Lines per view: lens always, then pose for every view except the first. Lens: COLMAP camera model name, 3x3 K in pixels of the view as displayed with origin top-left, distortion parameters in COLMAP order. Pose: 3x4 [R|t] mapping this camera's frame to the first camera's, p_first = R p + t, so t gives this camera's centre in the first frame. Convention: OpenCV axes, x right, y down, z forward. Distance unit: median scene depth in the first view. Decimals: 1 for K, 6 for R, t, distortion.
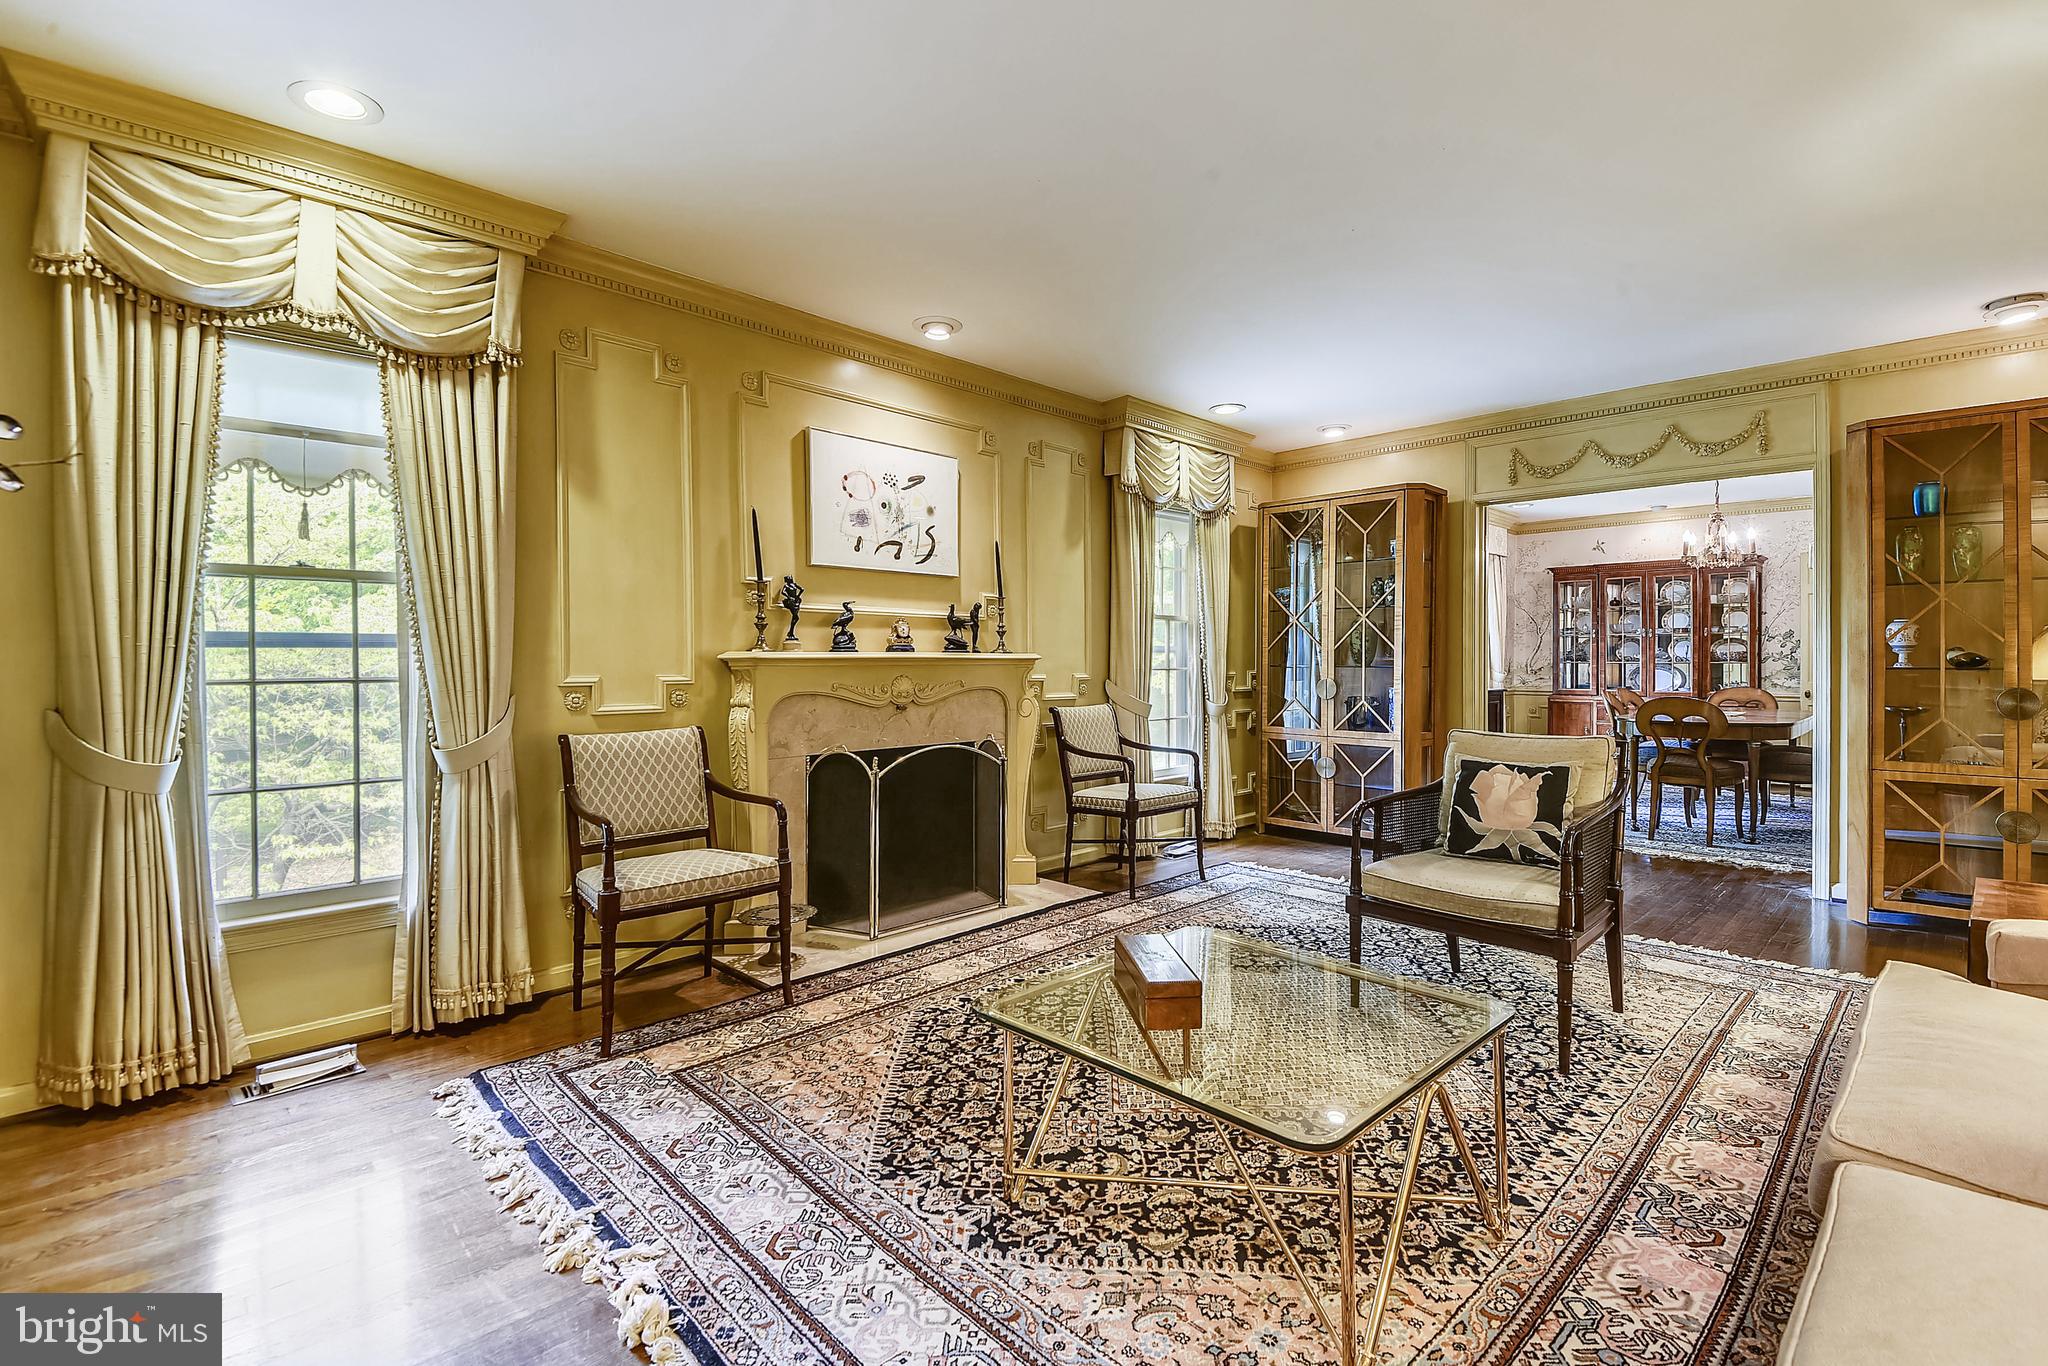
lens RADIAL K [[918.1, 0, 1039.4], [0, 918.1, 677.4], [0, 0, 1]] dist [0.048959, -0.034928]
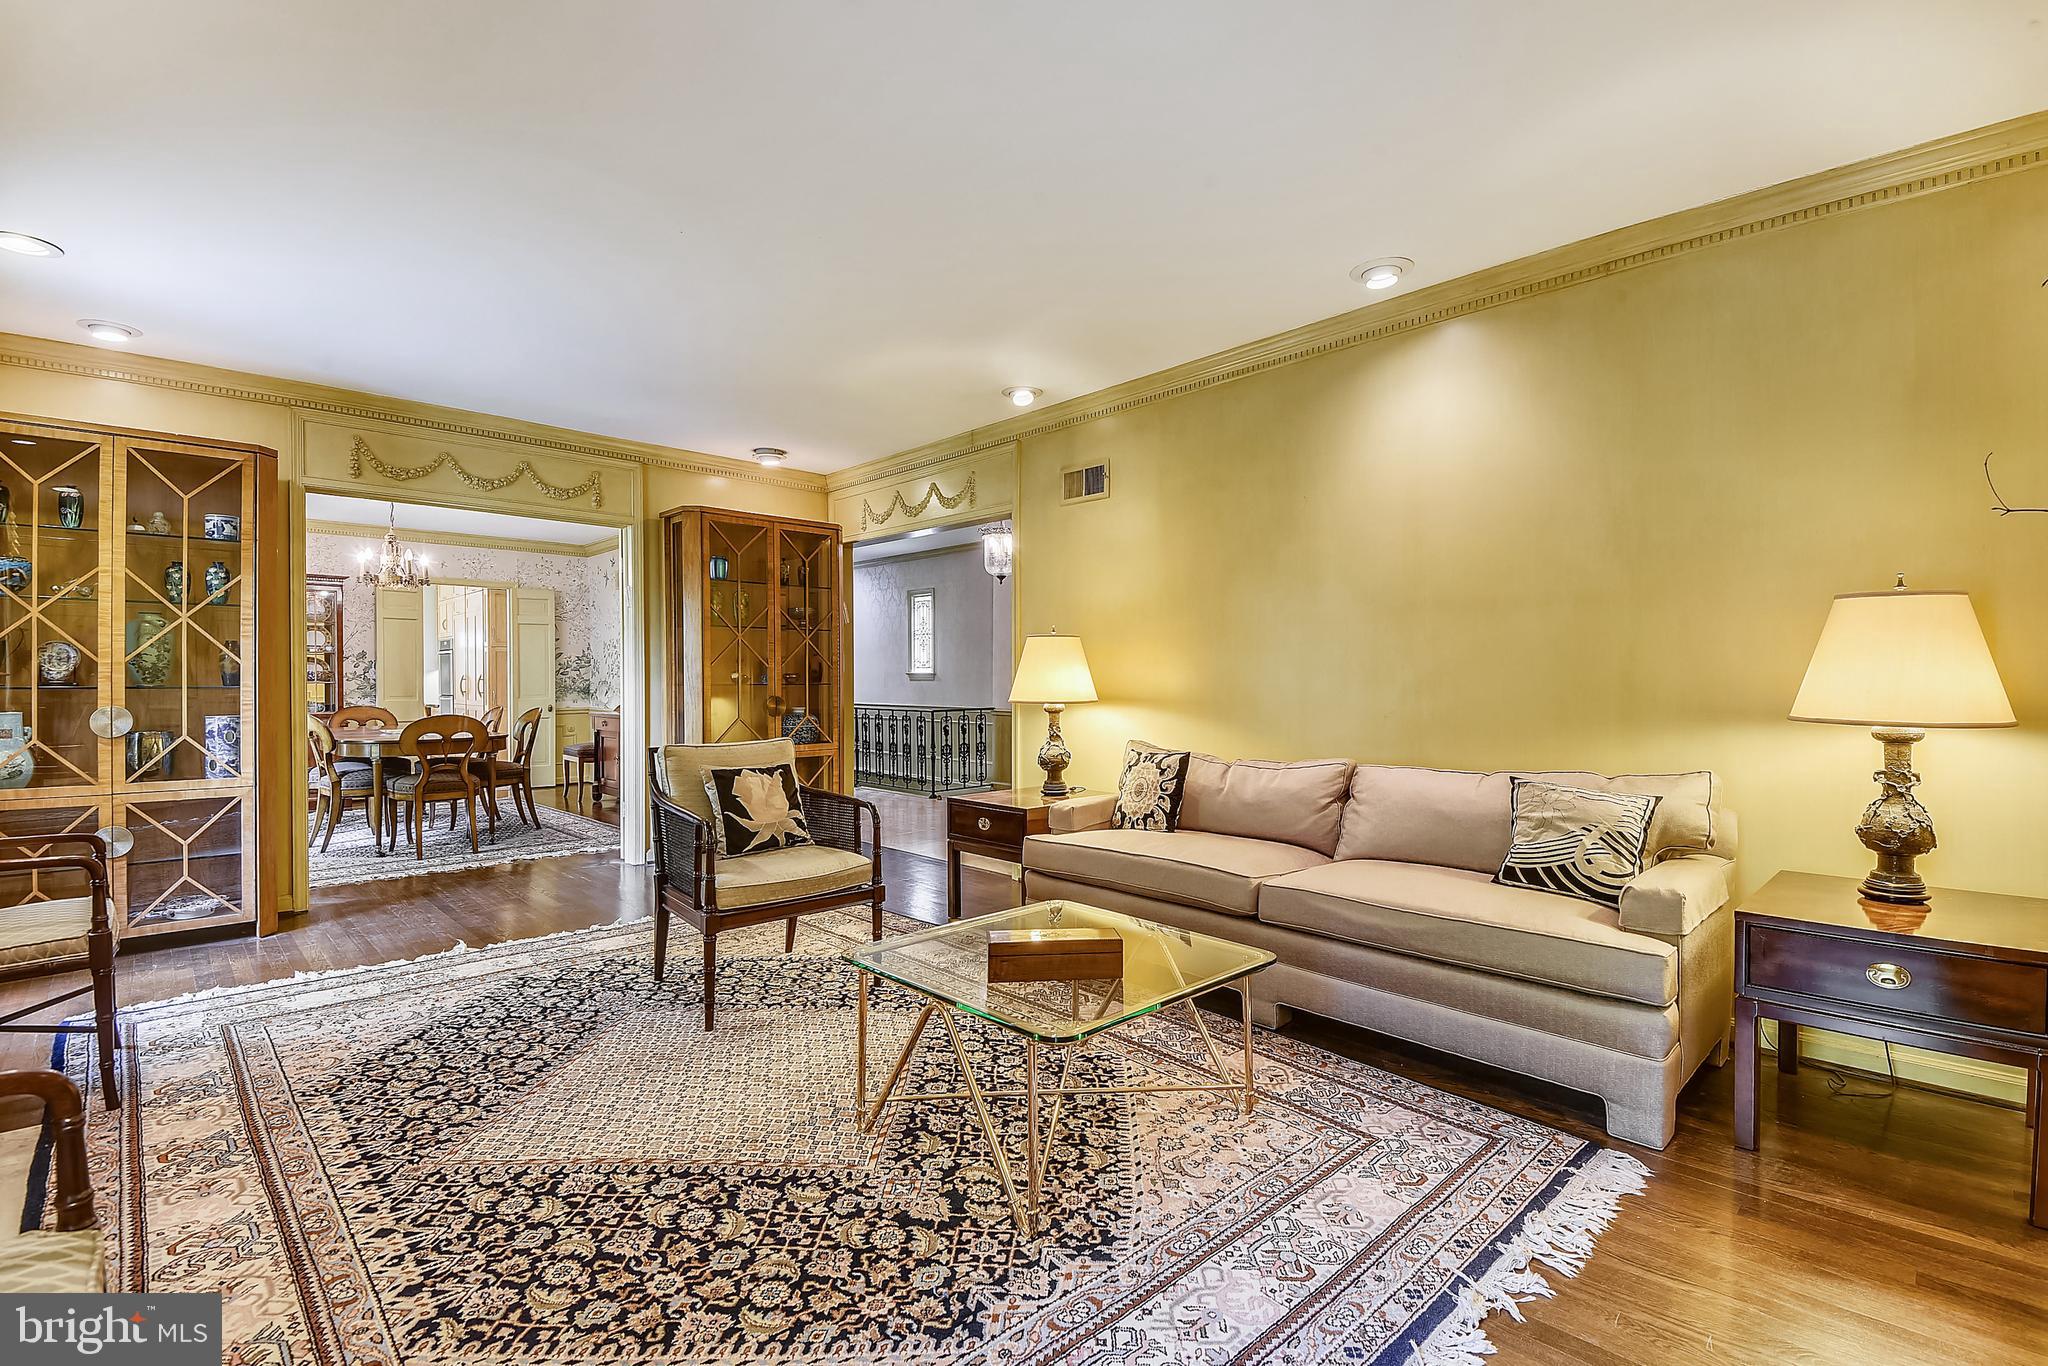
lens RADIAL K [[941.5, 0, 1017.2], [0, 941.5, 693.3], [0, 0, 1]] dist [0.046289, -0.038363]
pose [[0.024581, -0.013735, 0.999603, -0.650840], [0.019924, 0.999714, 0.013247, -0.007642], [-0.999499, 0.019591, 0.024847, 0.632974]]
